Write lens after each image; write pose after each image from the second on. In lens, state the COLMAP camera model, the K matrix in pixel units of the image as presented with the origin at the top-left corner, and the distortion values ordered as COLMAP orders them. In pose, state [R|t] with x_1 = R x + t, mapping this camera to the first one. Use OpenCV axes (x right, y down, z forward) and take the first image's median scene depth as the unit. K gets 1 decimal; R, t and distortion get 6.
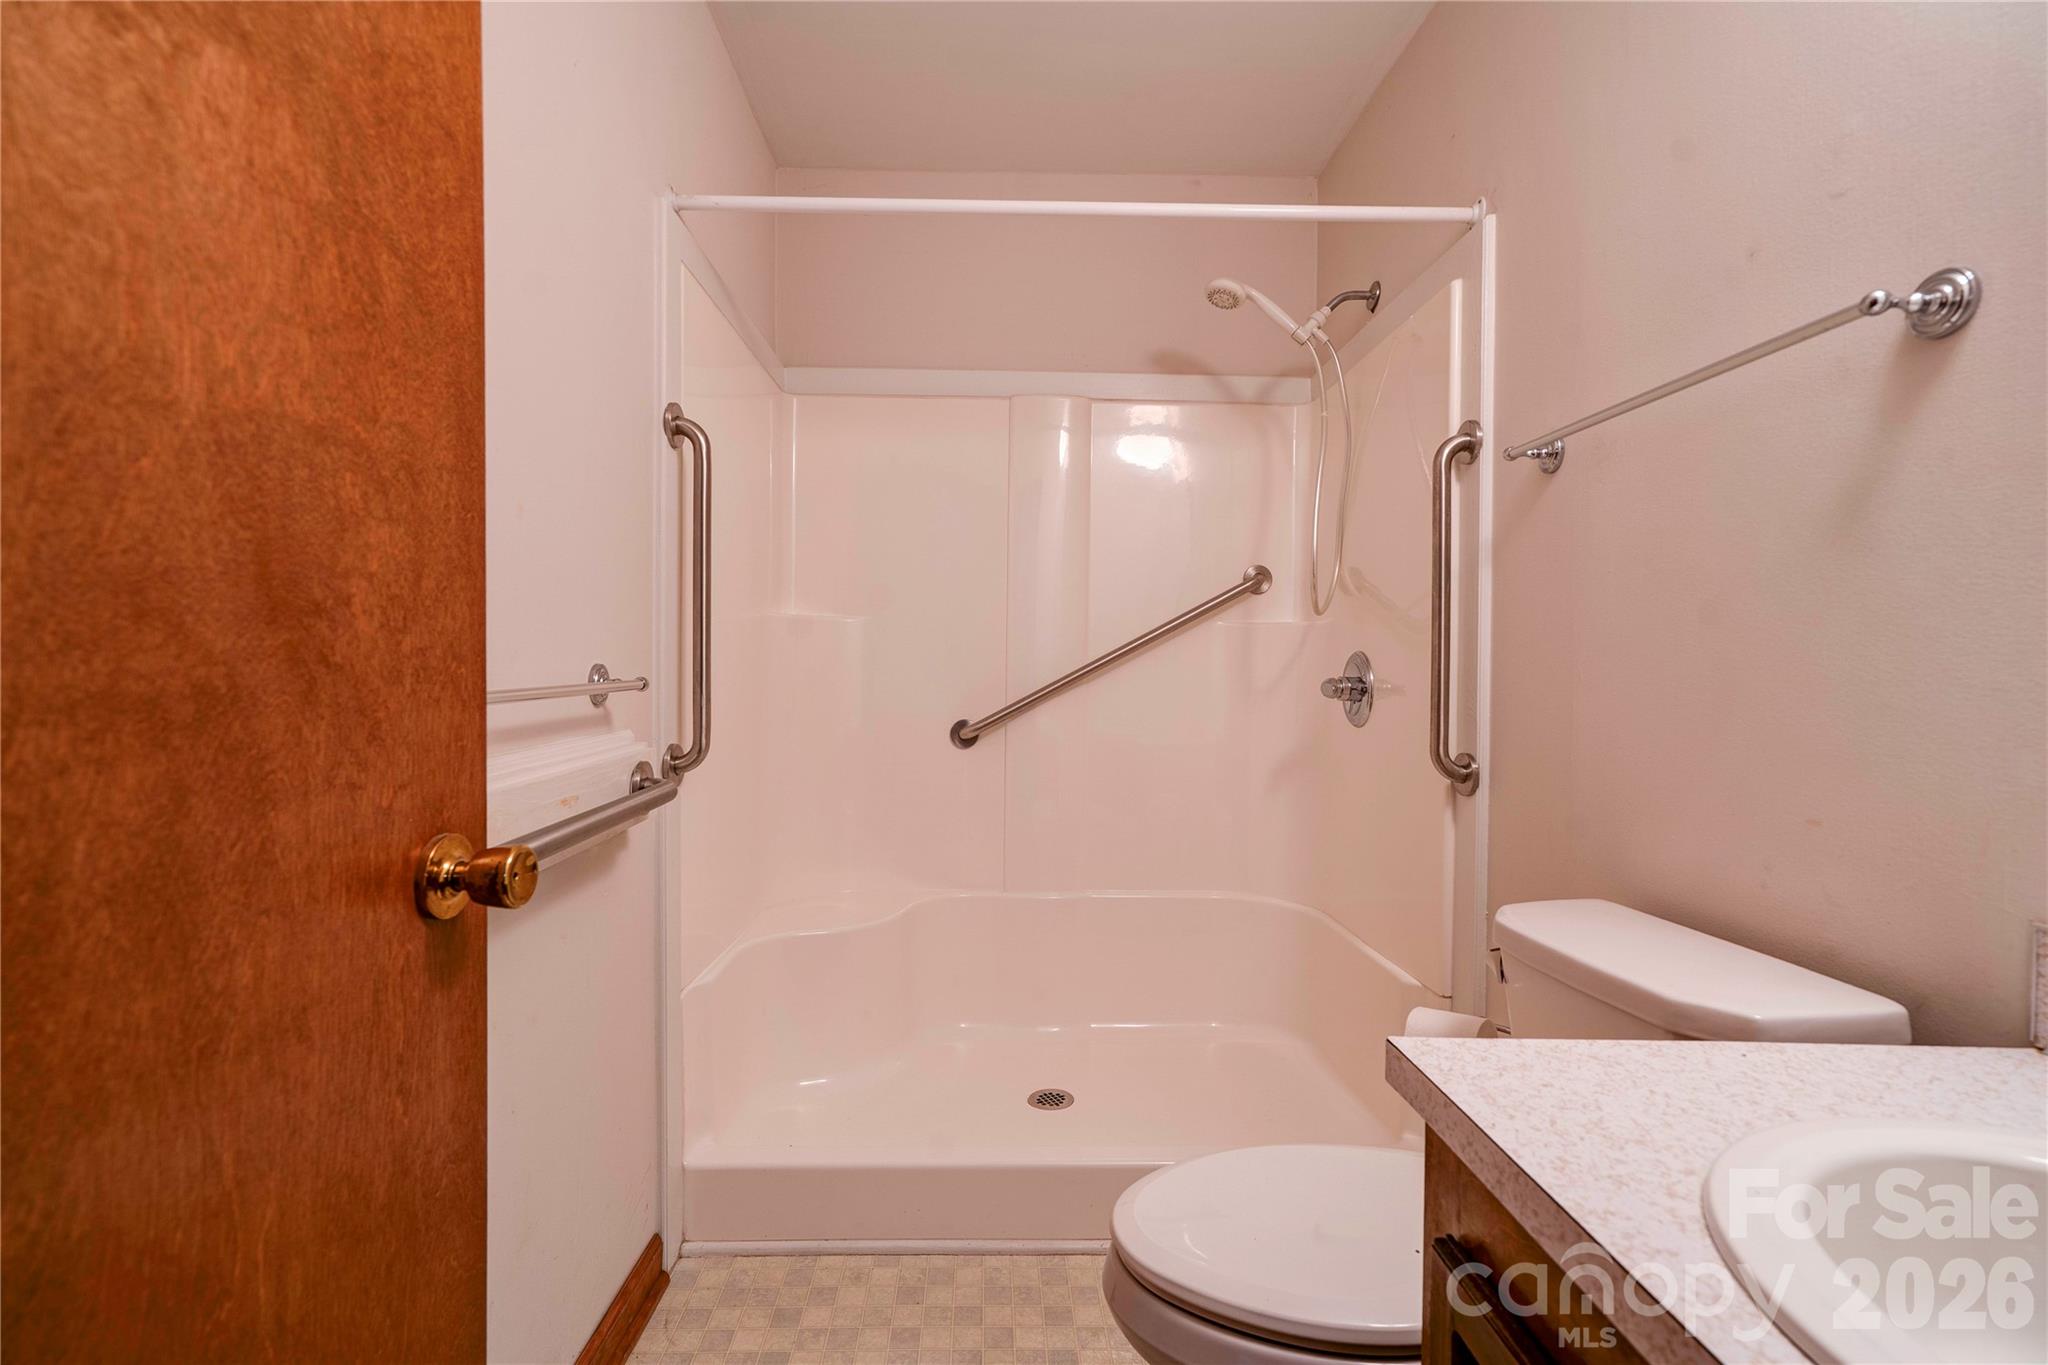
lens RADIAL K [[940.6, 0, 1015.4], [0, 940.6, 677.6], [0, 0, 1]] dist [-0.002354, 0.009830]
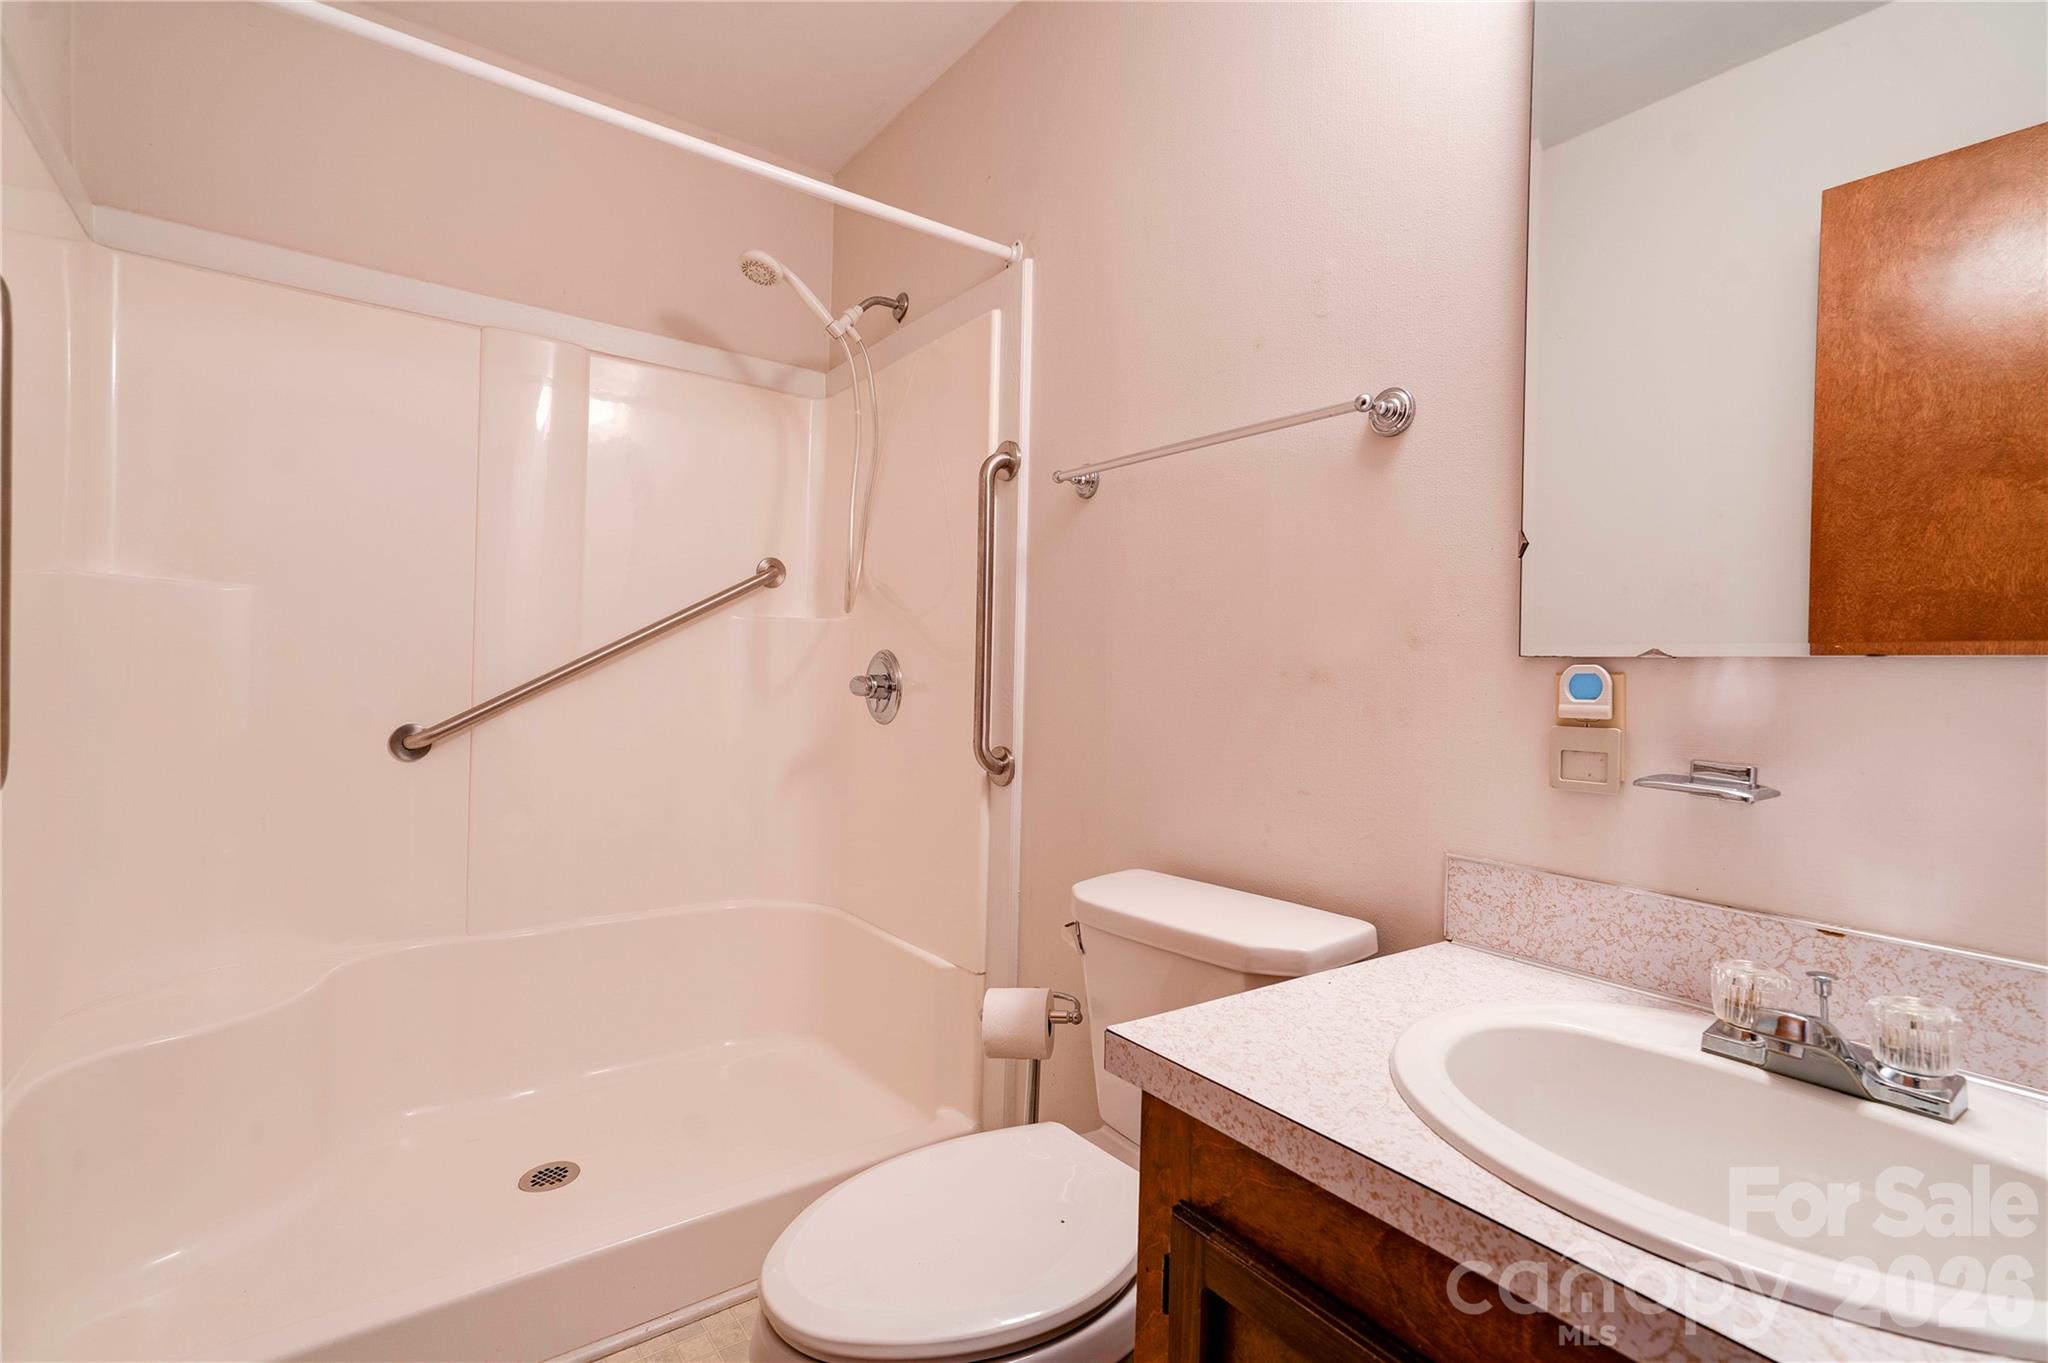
lens RADIAL K [[945.8, 0, 1021.0], [0, 945.8, 671.3], [0, 0, 1]] dist [-0.015151, 0.022876]
pose [[0.821393, 0.009883, 0.570278, -0.127339], [-0.009794, 0.999947, -0.003223, -0.003036], [-0.570279, -0.002938, 0.821446, 0.090690]]
